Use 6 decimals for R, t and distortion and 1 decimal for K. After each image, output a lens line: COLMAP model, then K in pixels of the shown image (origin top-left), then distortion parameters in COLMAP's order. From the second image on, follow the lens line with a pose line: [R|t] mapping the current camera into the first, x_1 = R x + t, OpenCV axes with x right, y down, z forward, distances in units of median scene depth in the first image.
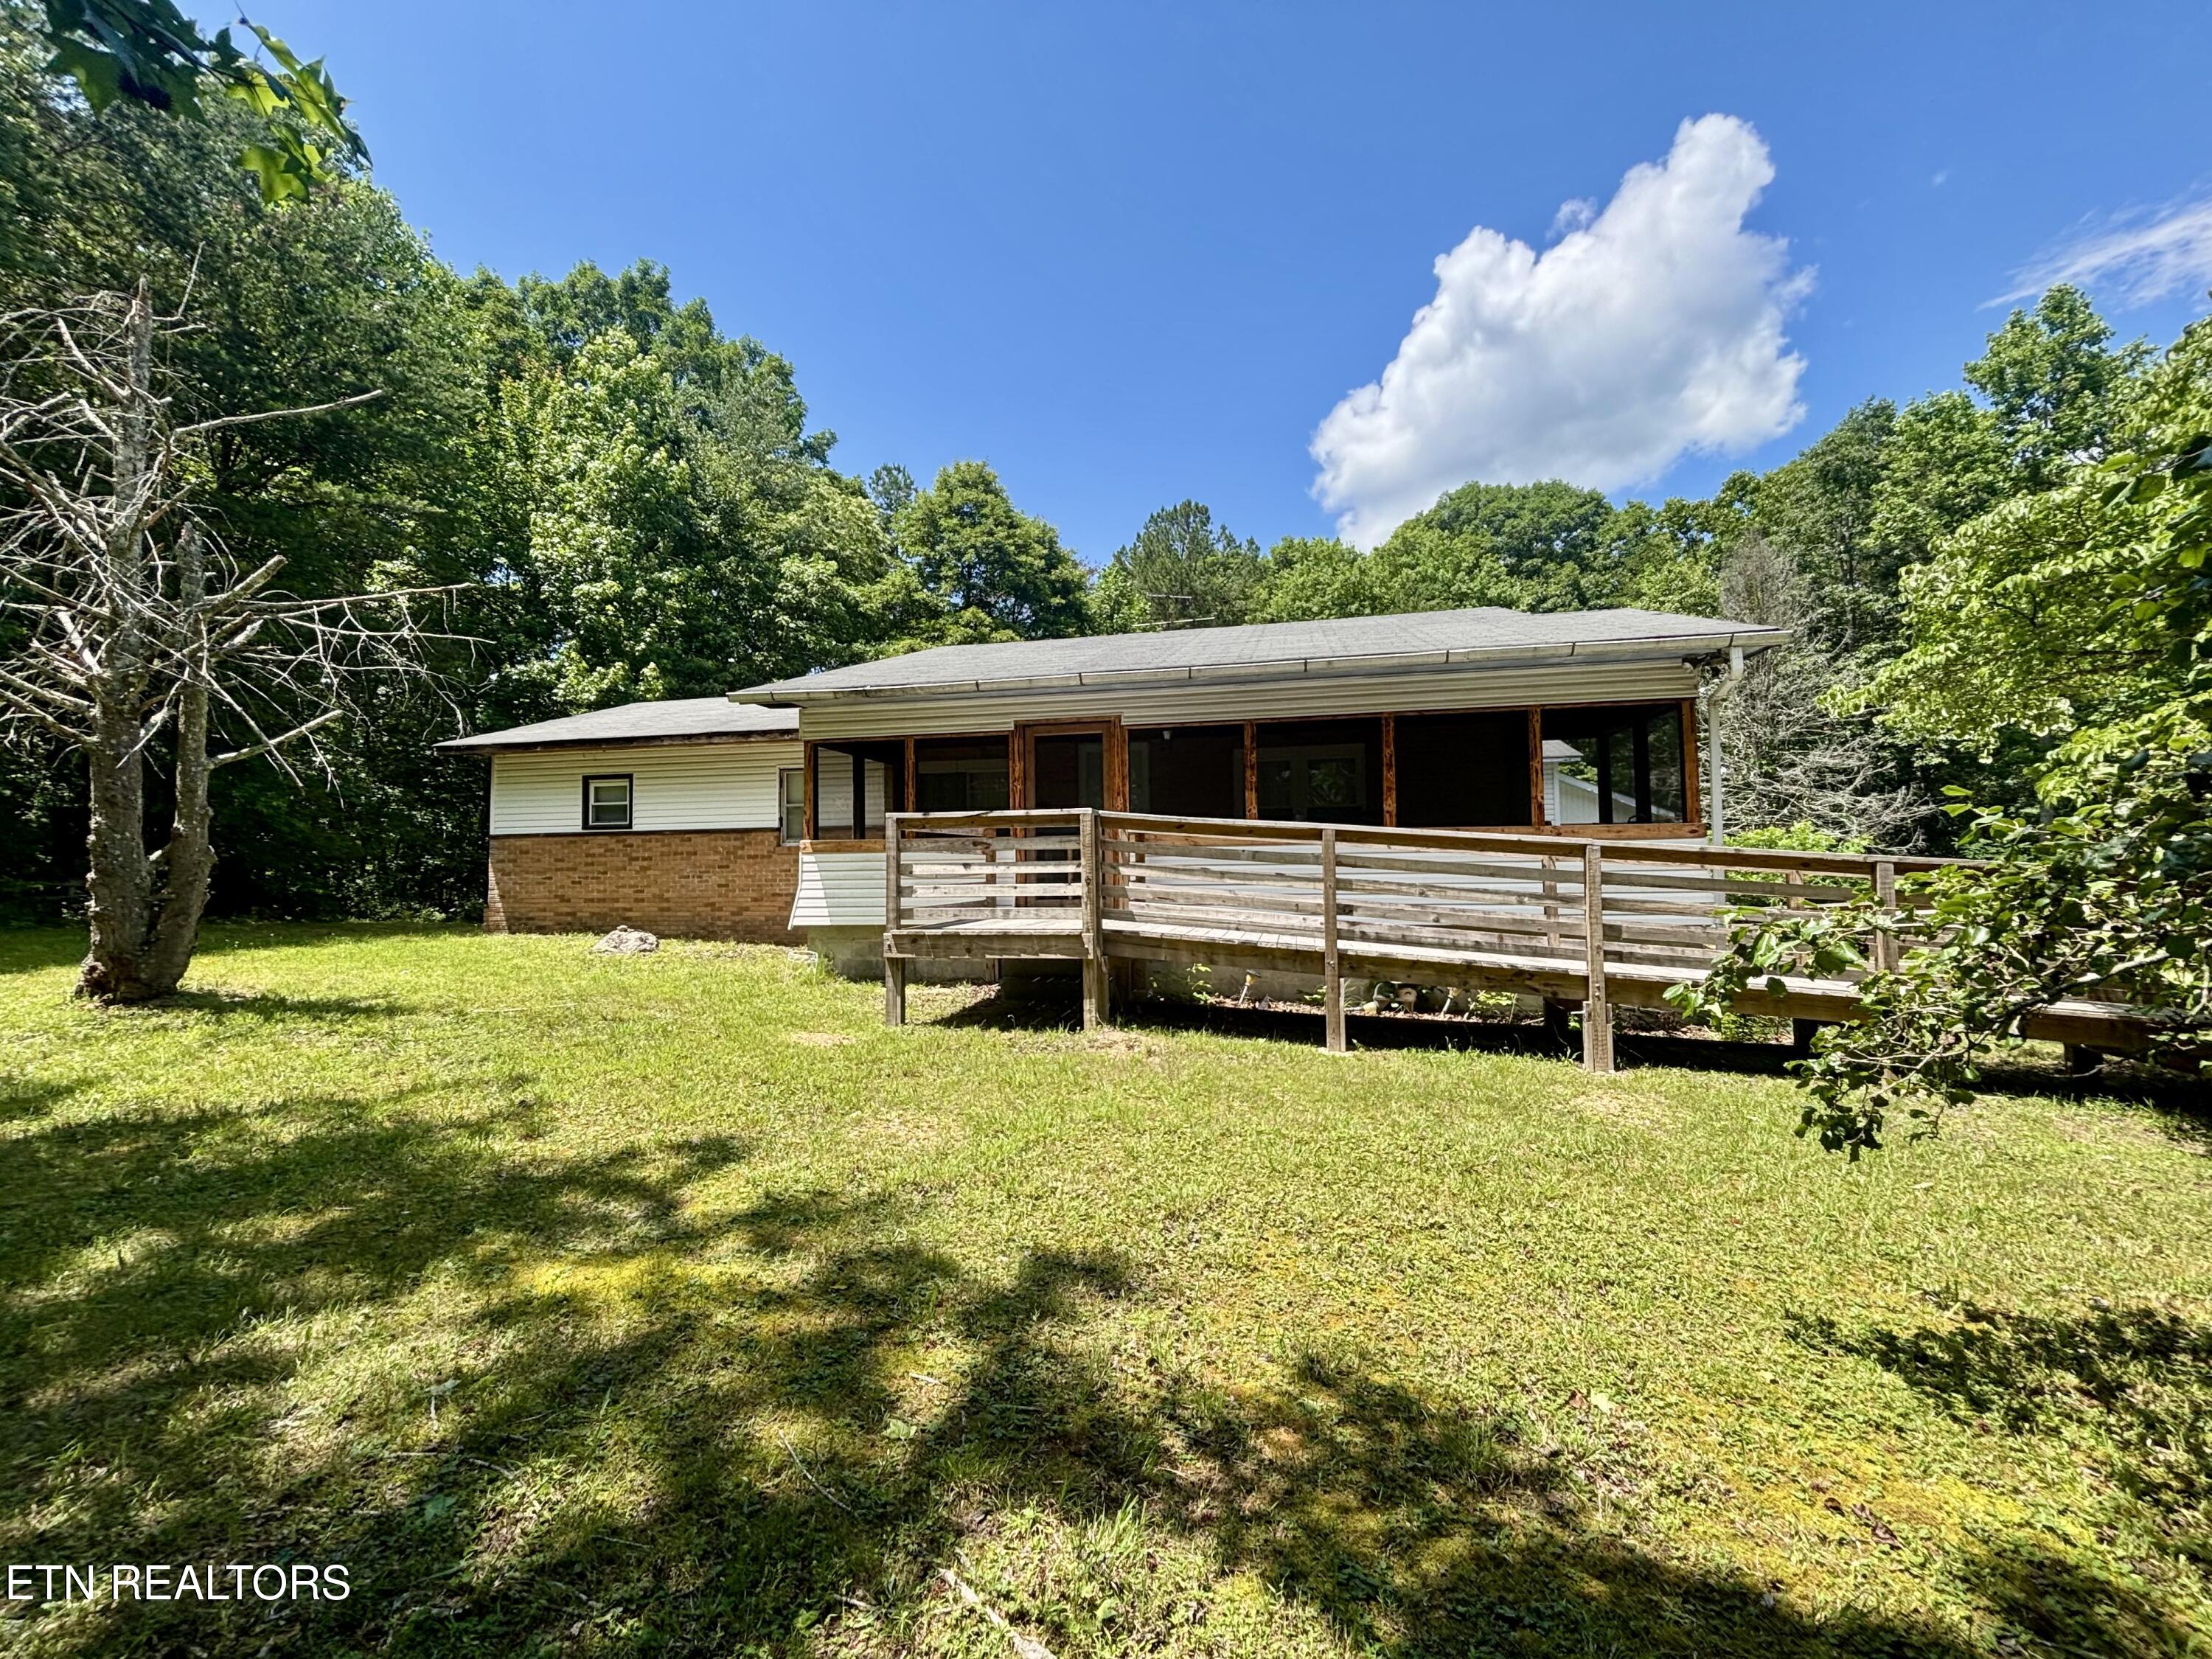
lens RADIAL K [[884.0, 0, 1106.0], [0, 884.0, 829.5], [0, 0, 1]] dist [0.000062, -0.000004]
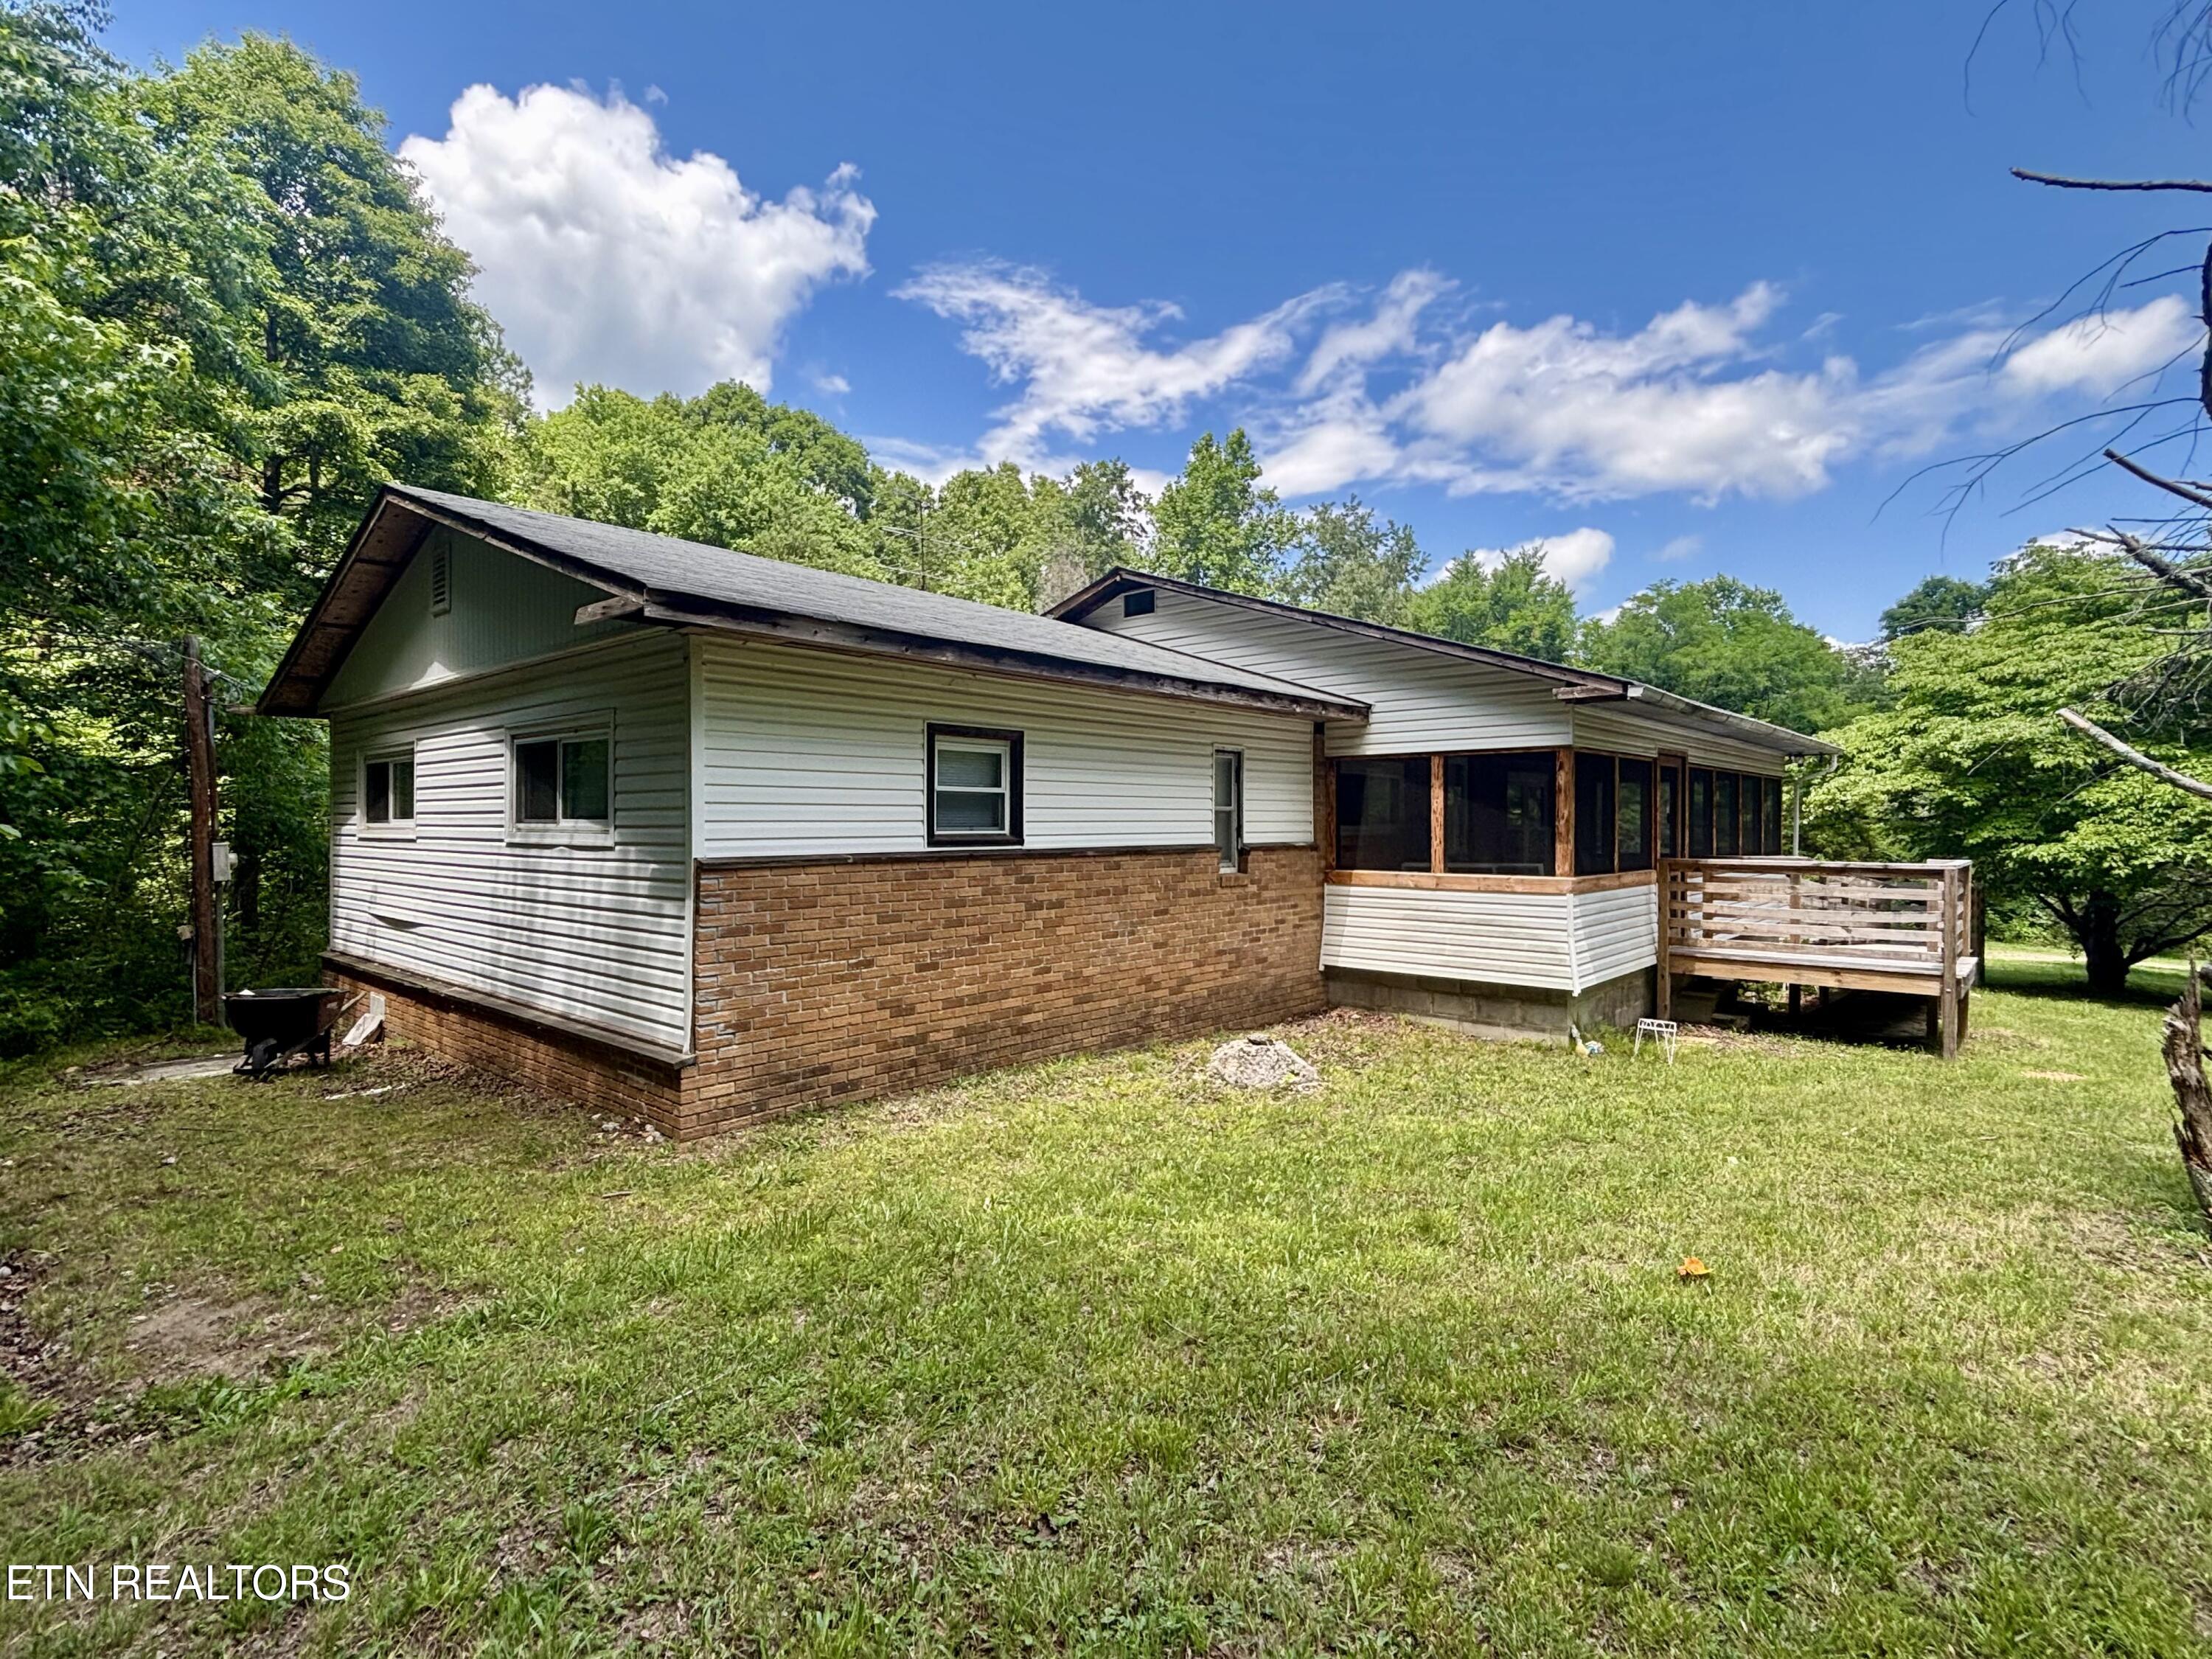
lens RADIAL K [[1072.1, 0, 1106.0], [0, 1072.1, 829.5], [0, 0, 1]] dist [0.000181, 0.000016]
pose [[0.490910, 0.010448, 0.871148, -1.029713], [-0.030185, 0.999532, 0.005022, -0.013642], [-0.870687, -0.028761, 0.490995, 0.669087]]
